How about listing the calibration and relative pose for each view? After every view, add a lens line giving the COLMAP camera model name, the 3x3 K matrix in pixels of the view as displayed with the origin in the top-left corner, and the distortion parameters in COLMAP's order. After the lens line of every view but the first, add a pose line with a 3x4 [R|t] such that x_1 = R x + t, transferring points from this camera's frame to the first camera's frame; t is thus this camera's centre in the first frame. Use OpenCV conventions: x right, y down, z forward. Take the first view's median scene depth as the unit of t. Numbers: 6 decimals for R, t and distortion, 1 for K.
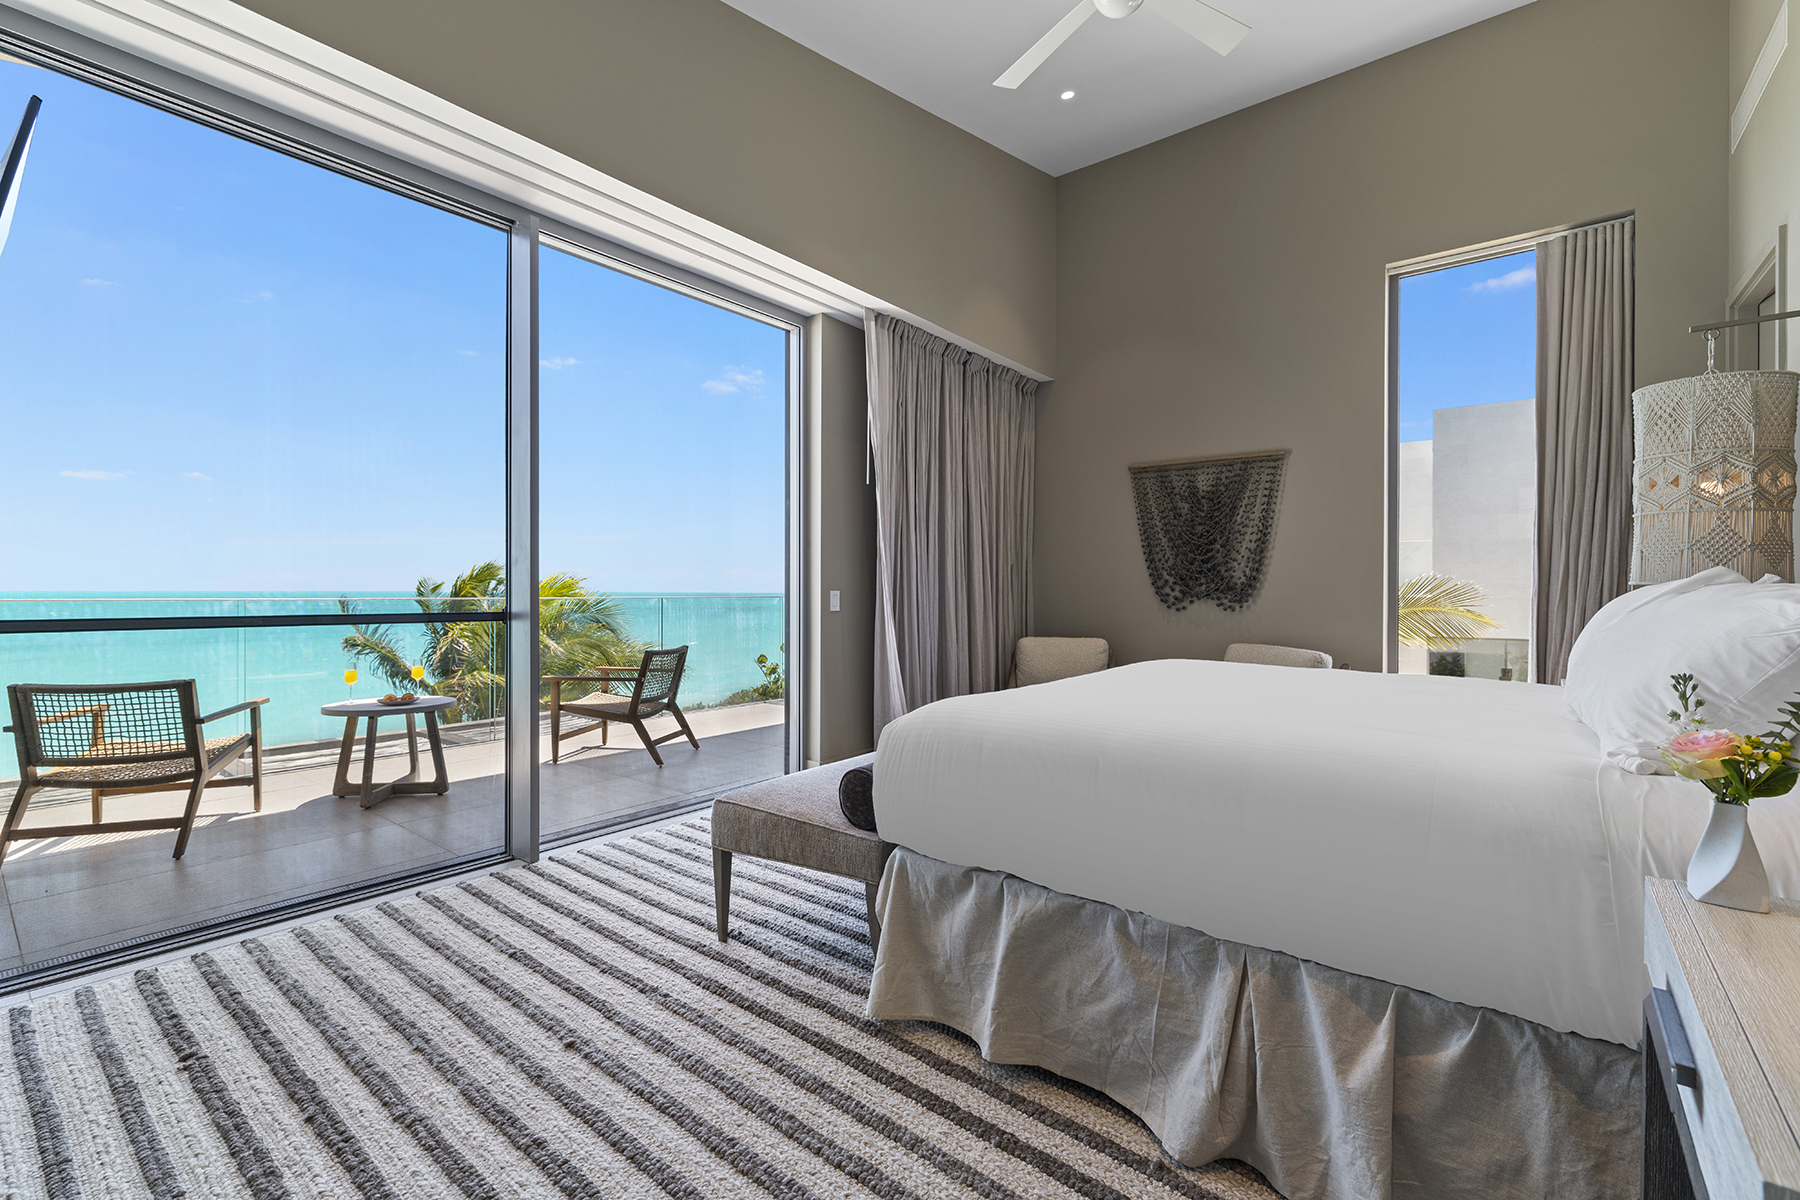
lens RADIAL K [[784.6, 0, 900.0], [0, 784.6, 600.0], [0, 0, 1]] dist [-0.011501, 0.000216]
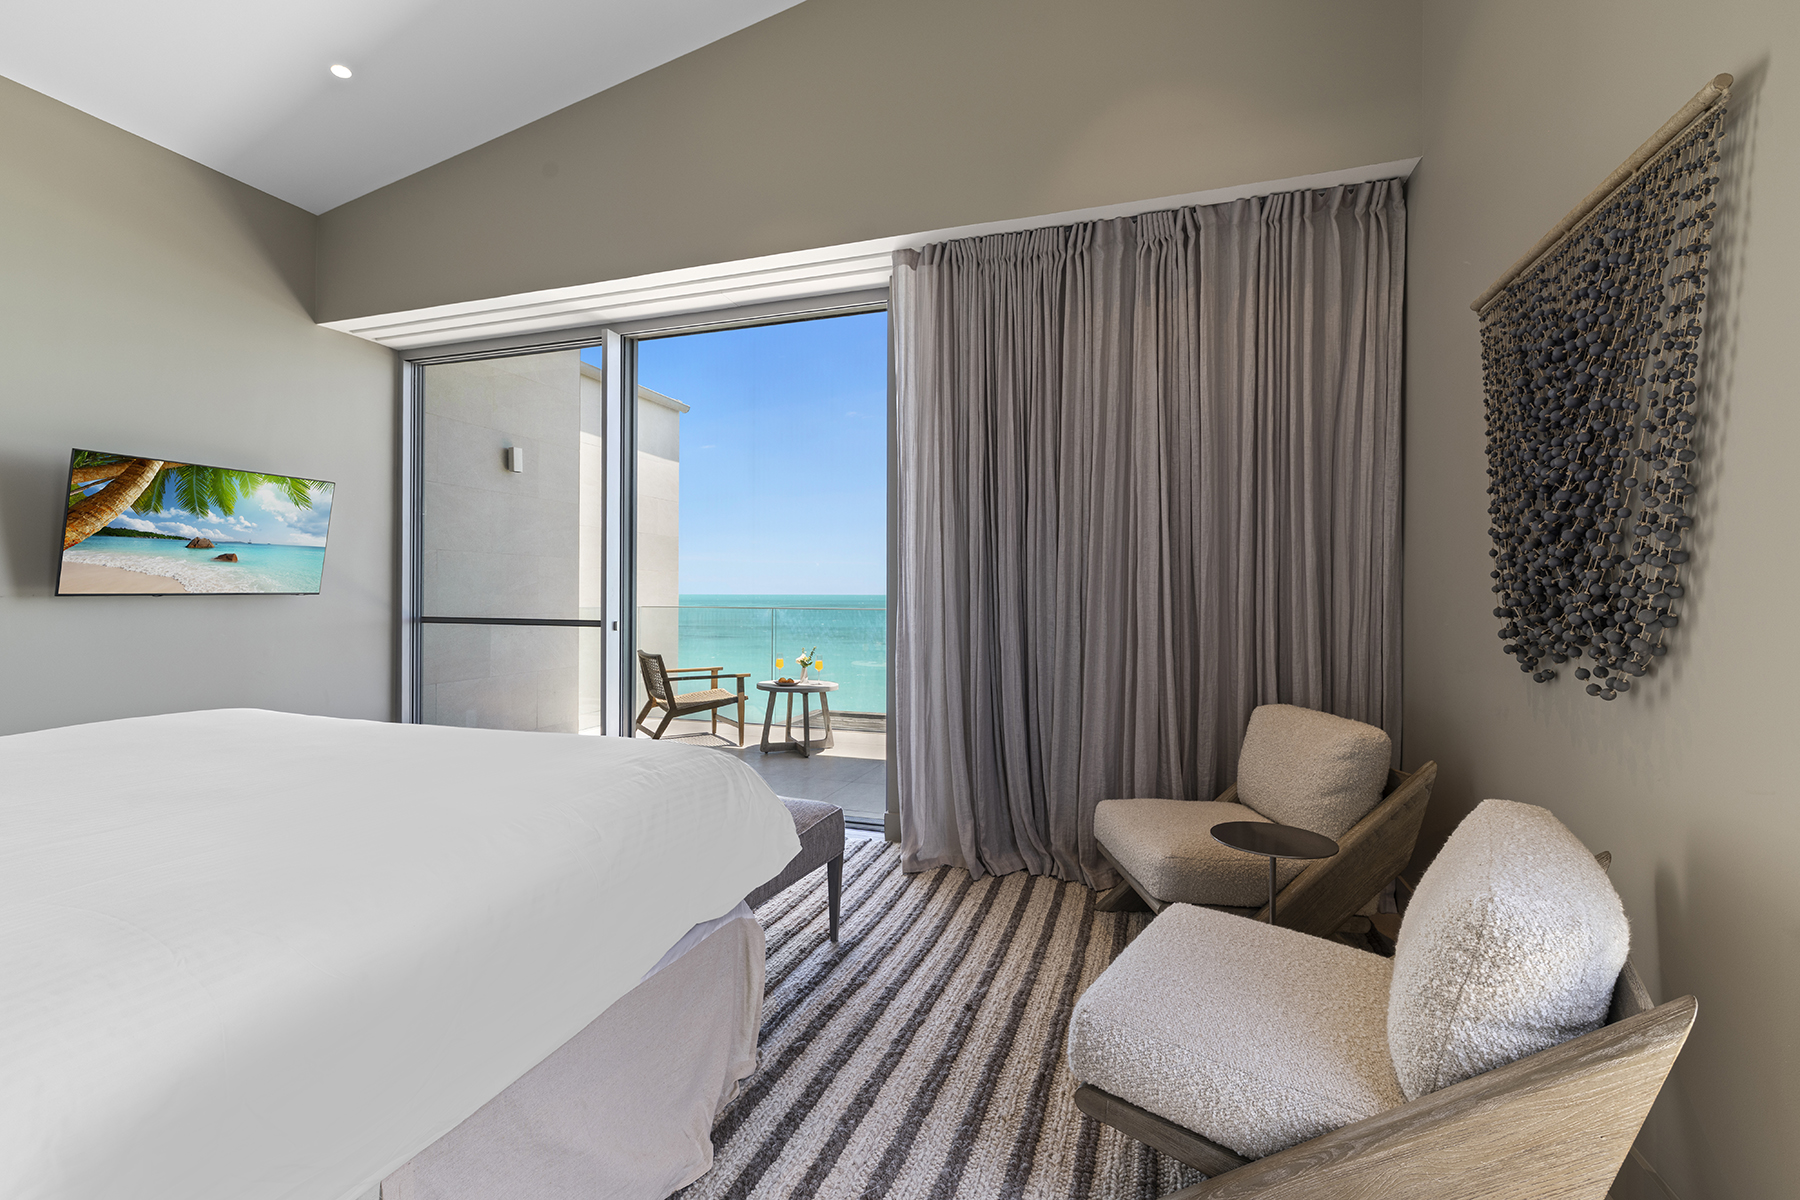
lens RADIAL K [[801.9, 0, 900.0], [0, 801.9, 600.0], [0, 0, 1]] dist [0.000354, 0.000025]
pose [[0.358411, -0.000212, -0.933564, 0.755121], [0.007984, 0.999964, 0.002838, -0.015615], [0.933530, -0.008470, 0.358400, 0.723697]]
